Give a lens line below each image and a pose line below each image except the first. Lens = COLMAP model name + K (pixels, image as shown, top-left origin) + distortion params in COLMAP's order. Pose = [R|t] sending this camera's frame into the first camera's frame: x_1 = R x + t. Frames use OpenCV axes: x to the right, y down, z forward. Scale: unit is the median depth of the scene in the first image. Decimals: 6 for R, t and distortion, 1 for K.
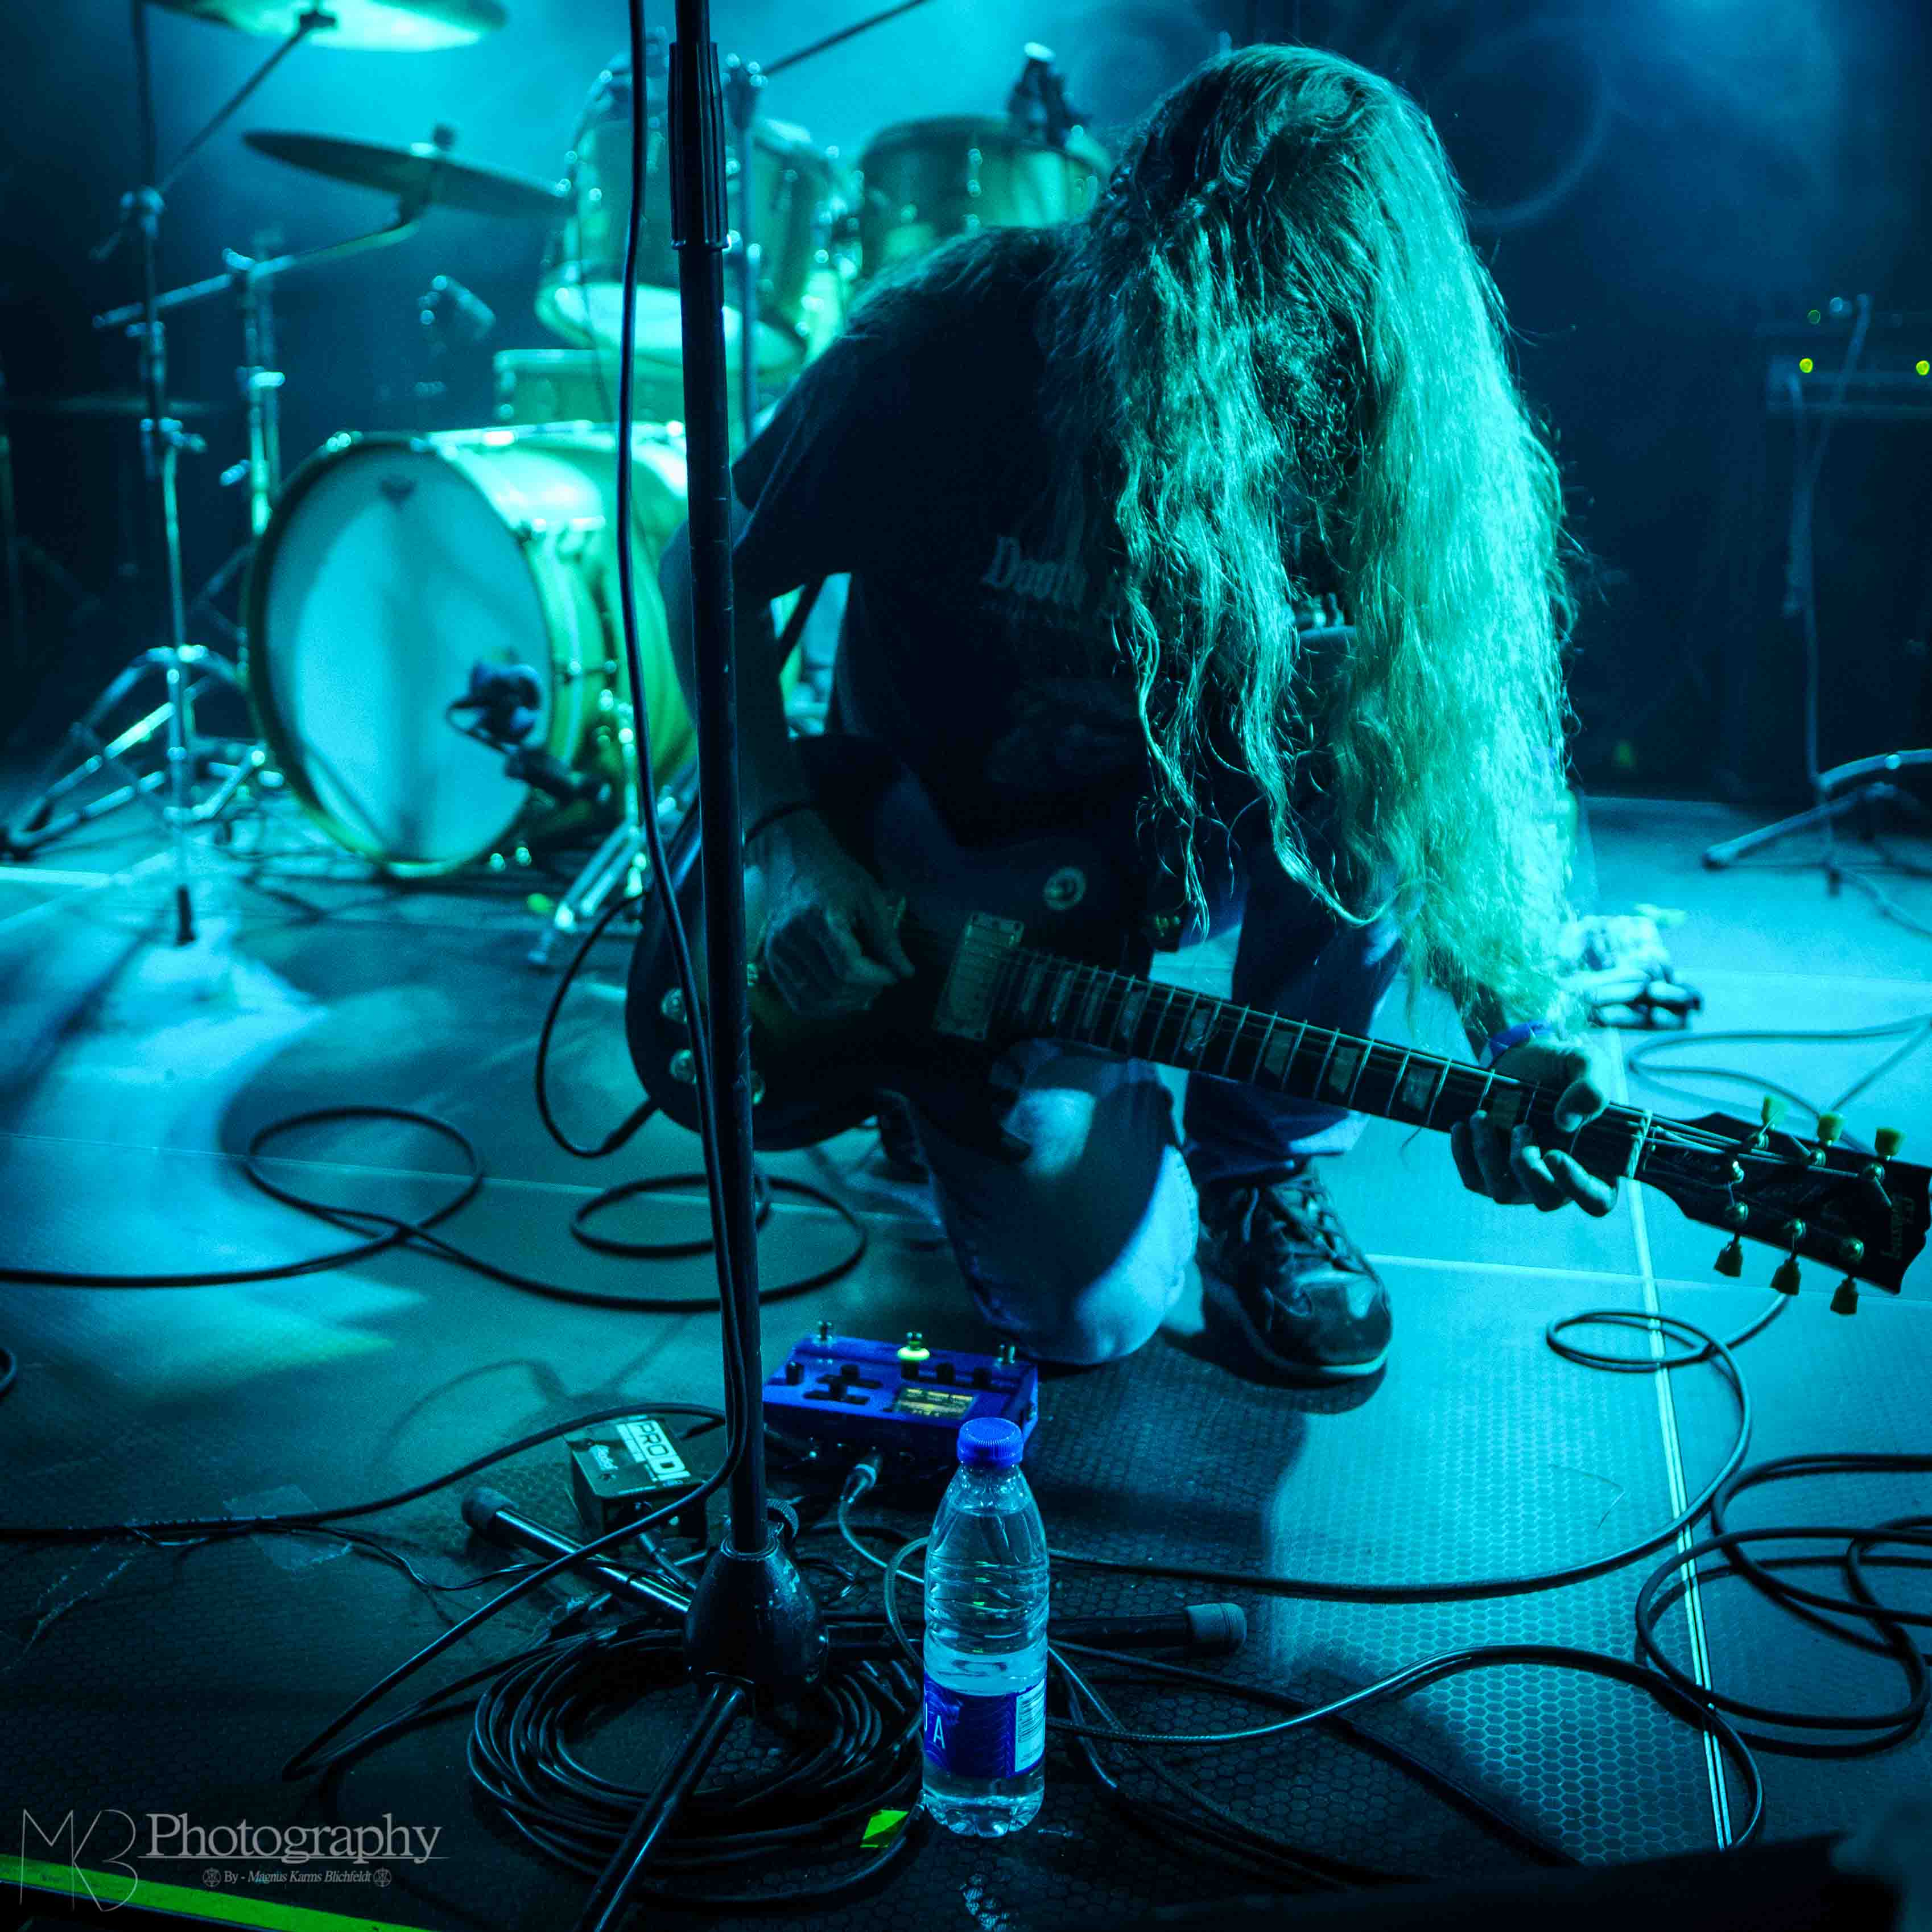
lens RADIAL K [[2395.6, 0, 954.1], [0, 2395.6, 965.1], [0, 0, 1]] dist [-0.074038, 0.000000]
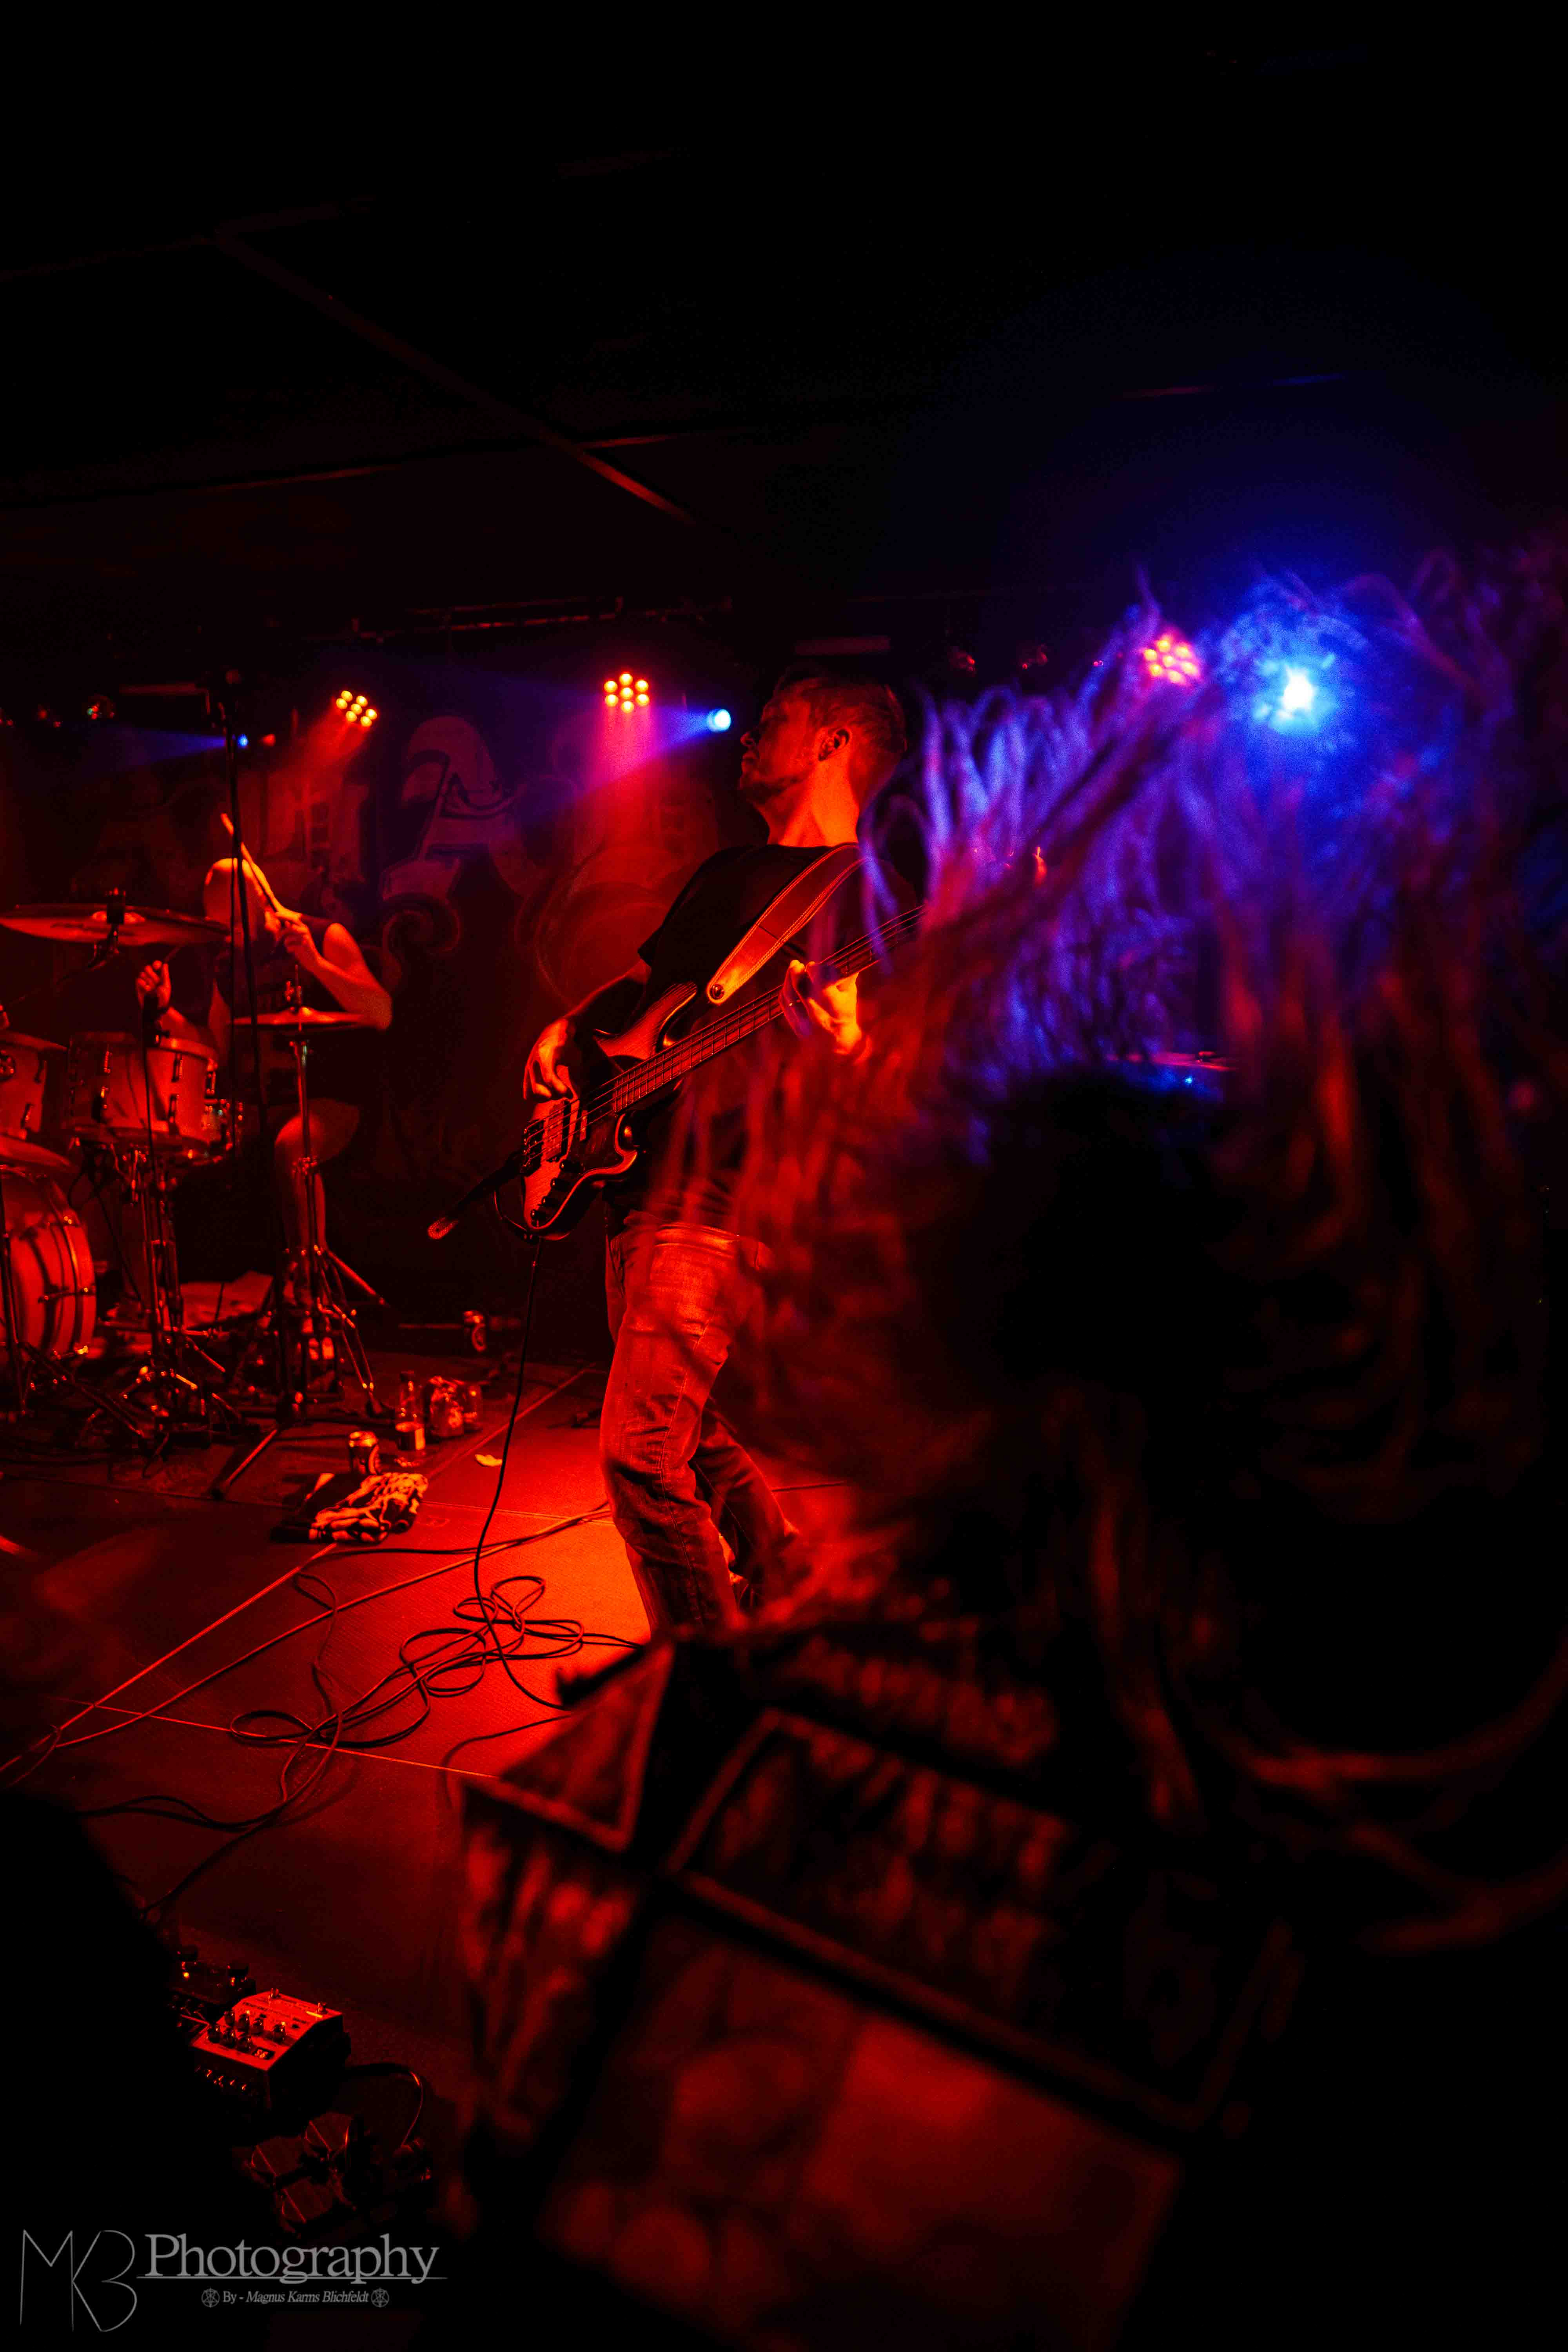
lens RADIAL K [[1653.5, 0, 778.7], [0, 1653.5, 1182.3], [0, 0, 1]] dist [-0.099905, 0.055469]
pose [[0.997882, -0.000327, -0.065054, 0.703979], [-0.006092, 0.995123, -0.098449, -0.129738], [0.064769, 0.098637, 0.993013, -0.271582]]
